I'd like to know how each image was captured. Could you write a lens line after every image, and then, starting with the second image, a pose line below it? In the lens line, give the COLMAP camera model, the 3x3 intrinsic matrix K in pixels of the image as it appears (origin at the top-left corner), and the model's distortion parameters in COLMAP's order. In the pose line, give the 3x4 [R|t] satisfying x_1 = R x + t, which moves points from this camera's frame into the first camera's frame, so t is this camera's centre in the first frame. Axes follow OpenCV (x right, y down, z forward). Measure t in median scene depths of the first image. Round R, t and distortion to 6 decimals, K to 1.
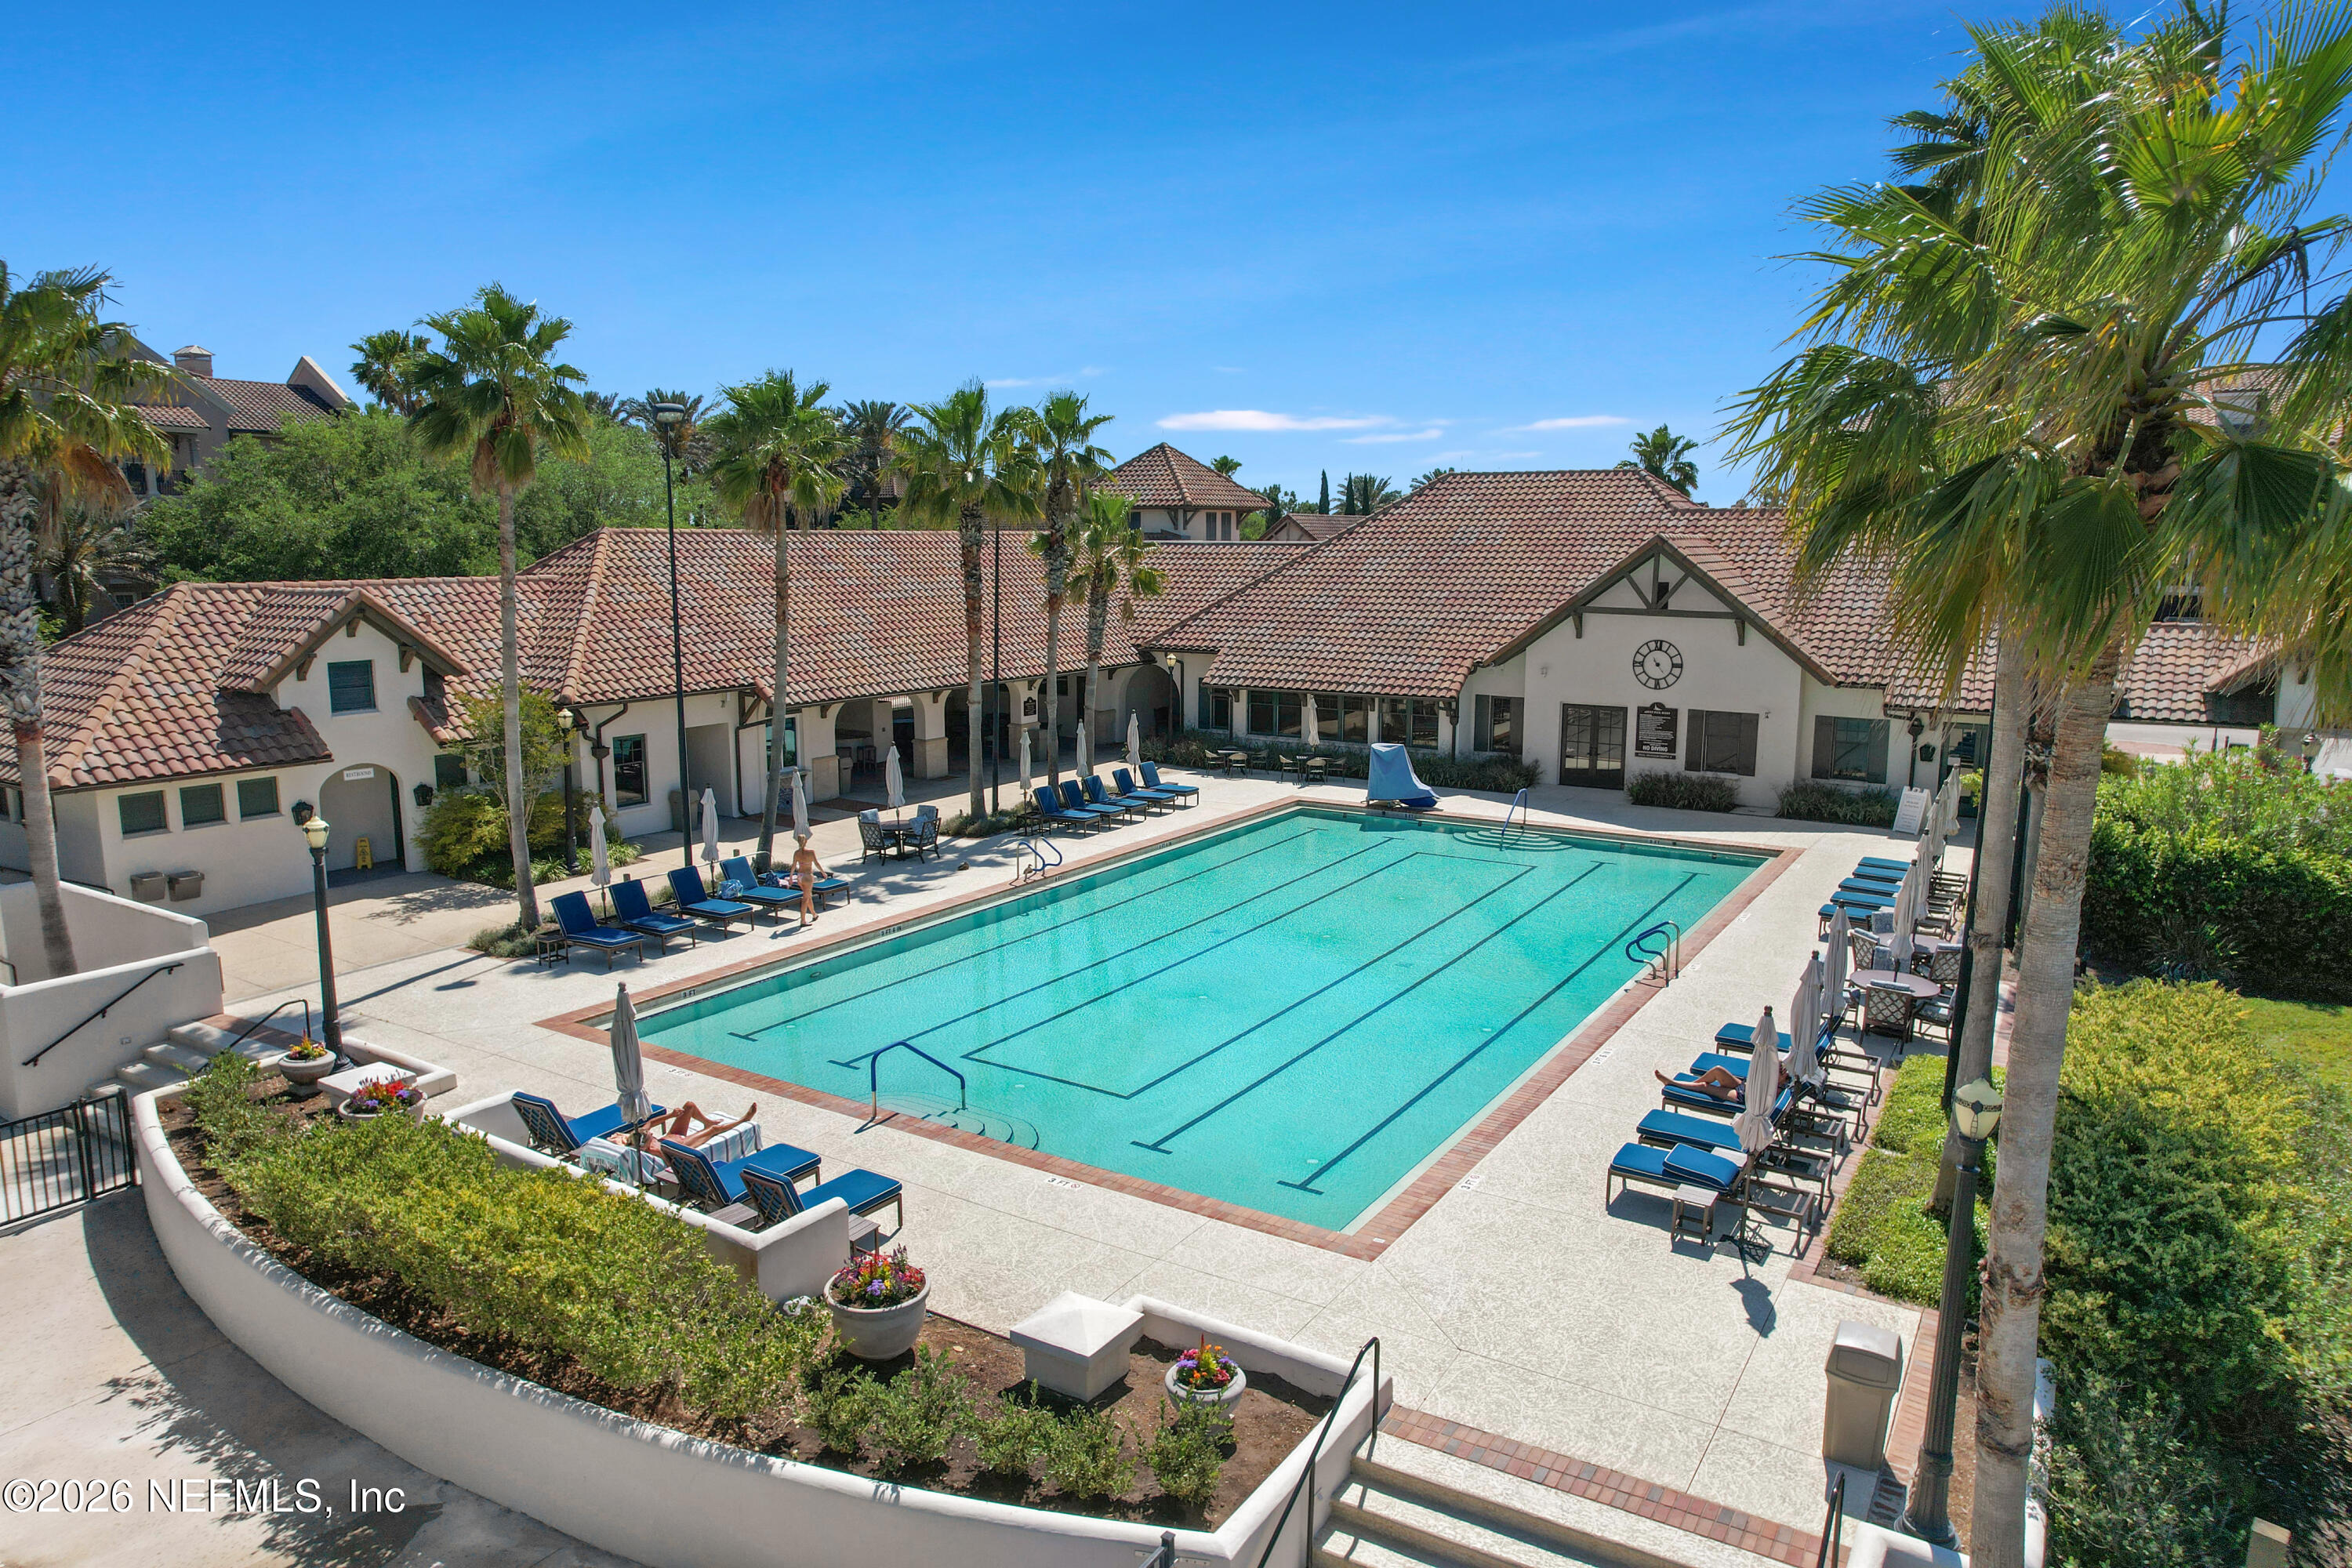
lens RADIAL K [[1512.3, 0, 1179.0], [0, 1512.3, 767.4], [0, 0, 1]] dist [-0.011333, 0.005636]
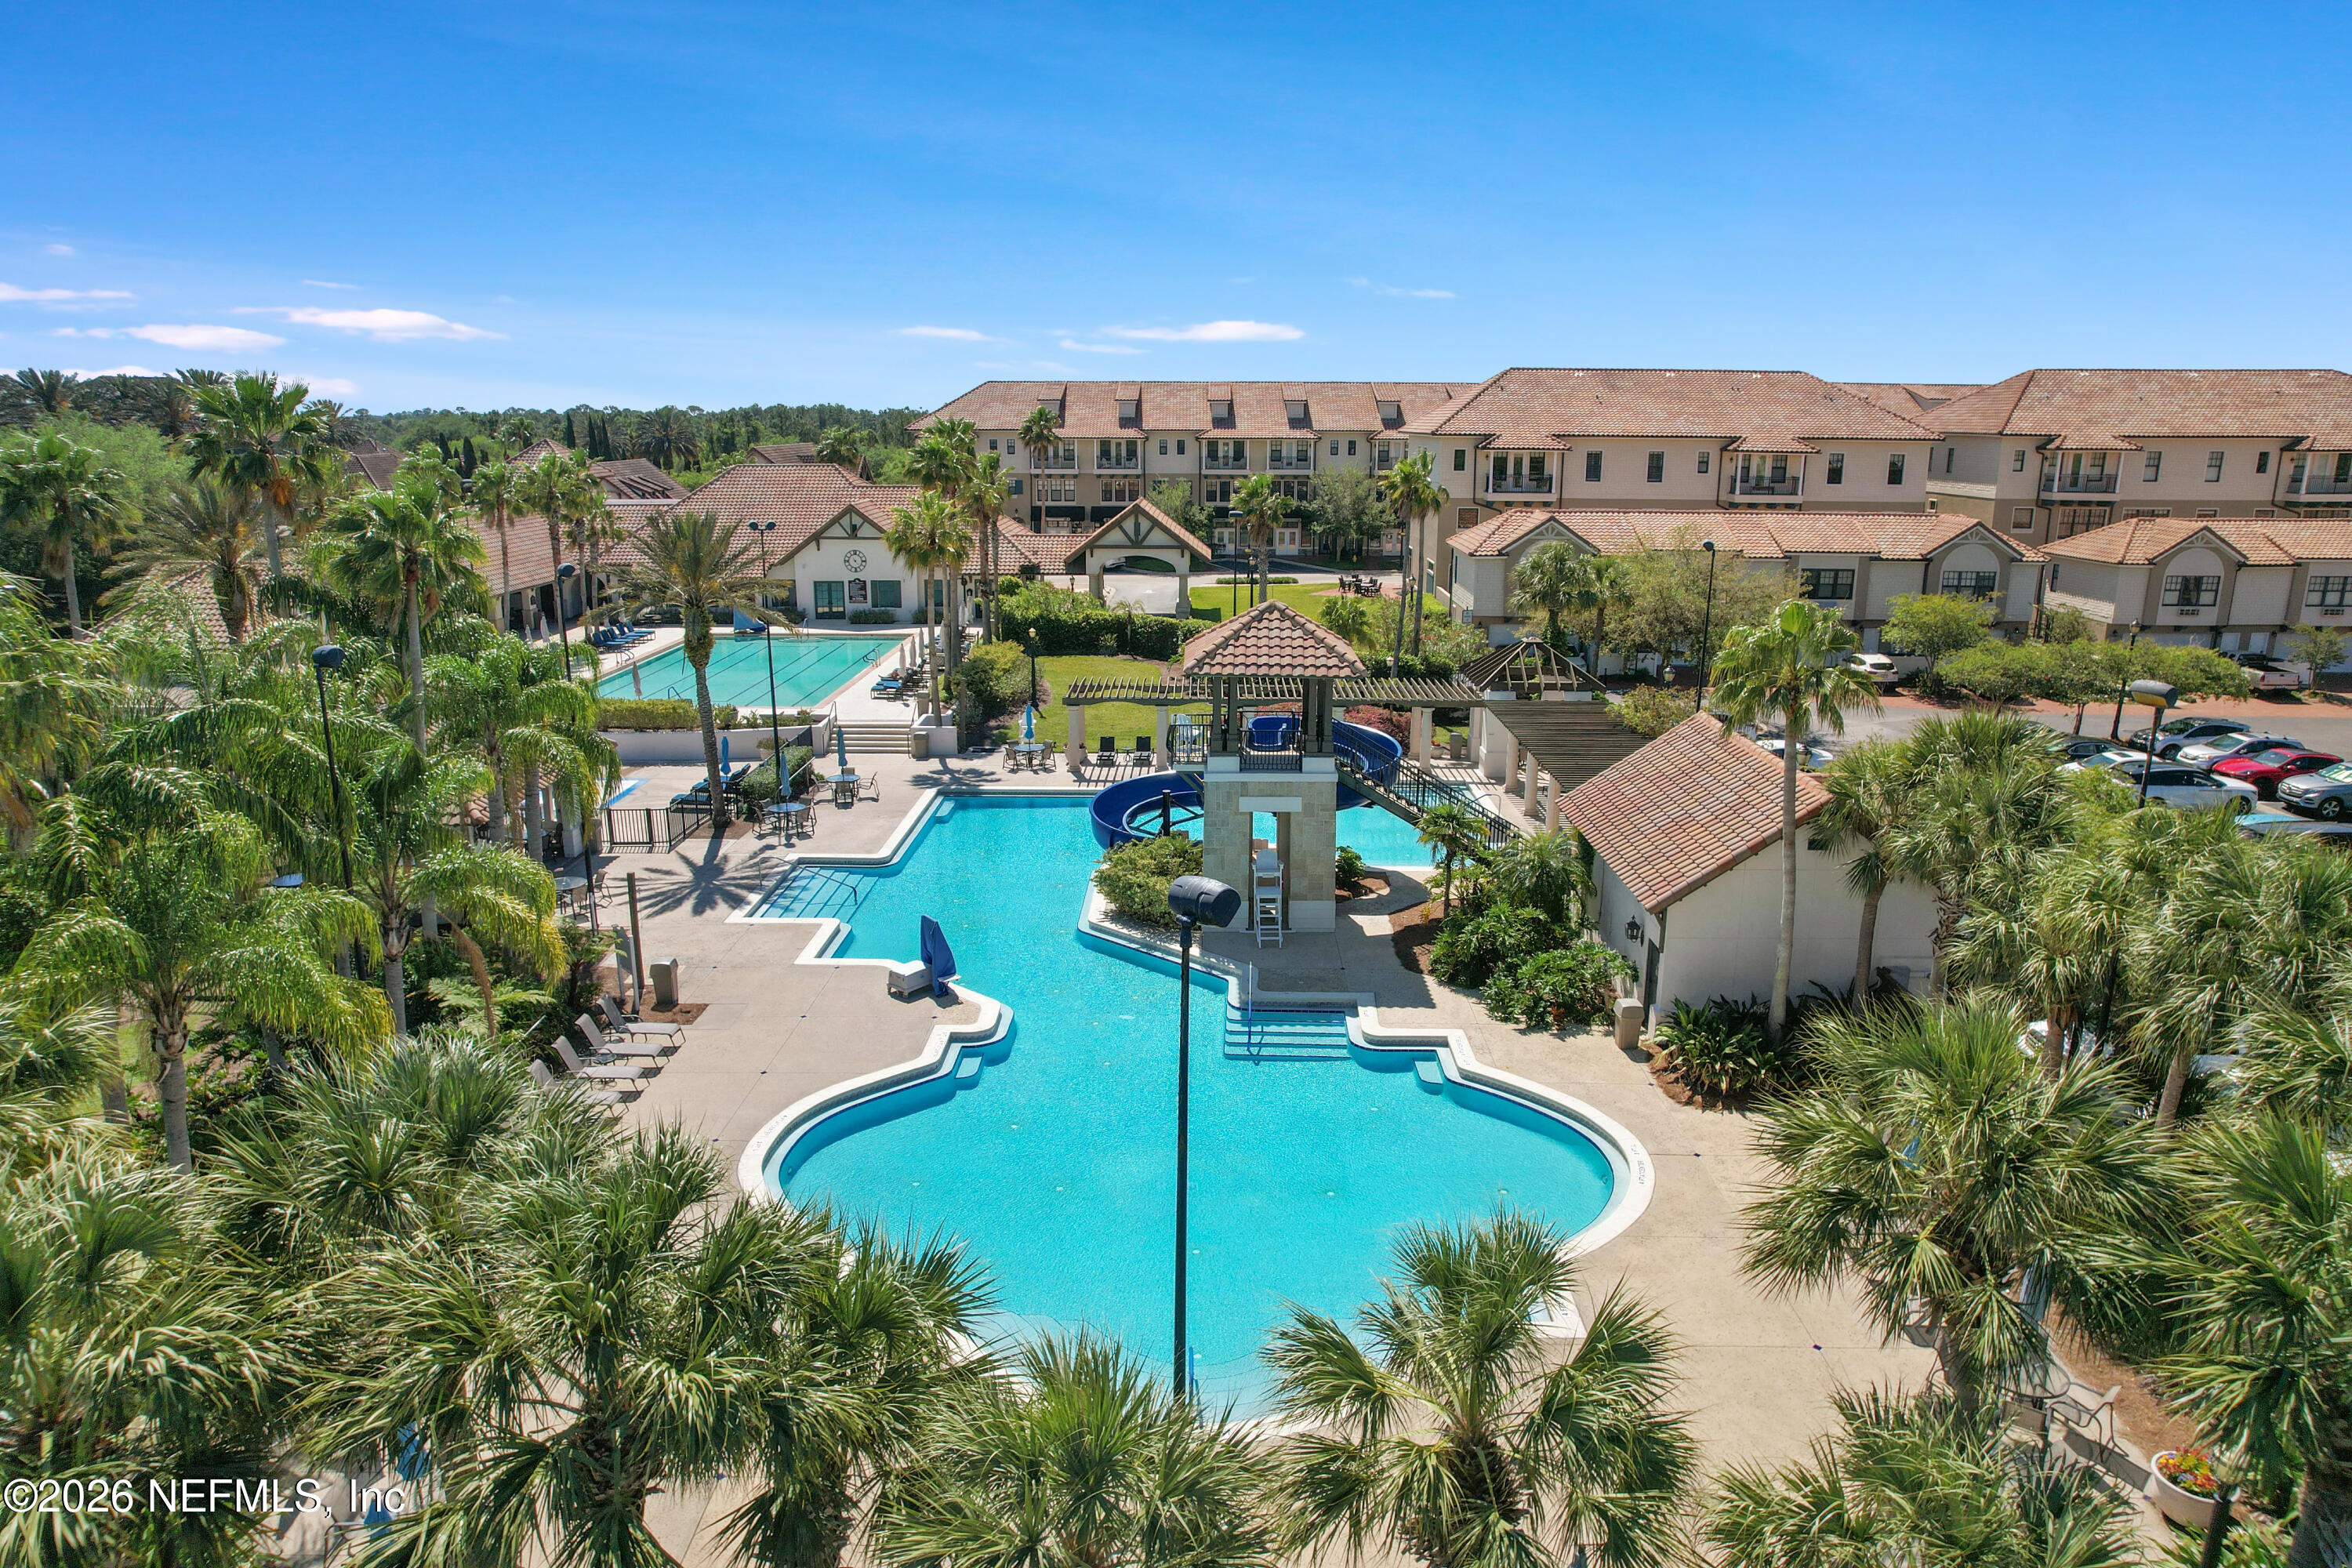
lens RADIAL K [[1512.3, 0, 1168.1], [0, 1512.3, 775.3], [0, 0, 1]] dist [-0.011333, 0.005636]
pose [[0.862234, -0.130740, 0.489345, -0.423401], [0.083313, 0.989562, 0.117586, 0.021493], [-0.499610, -0.060618, 0.864127, -1.192737]]
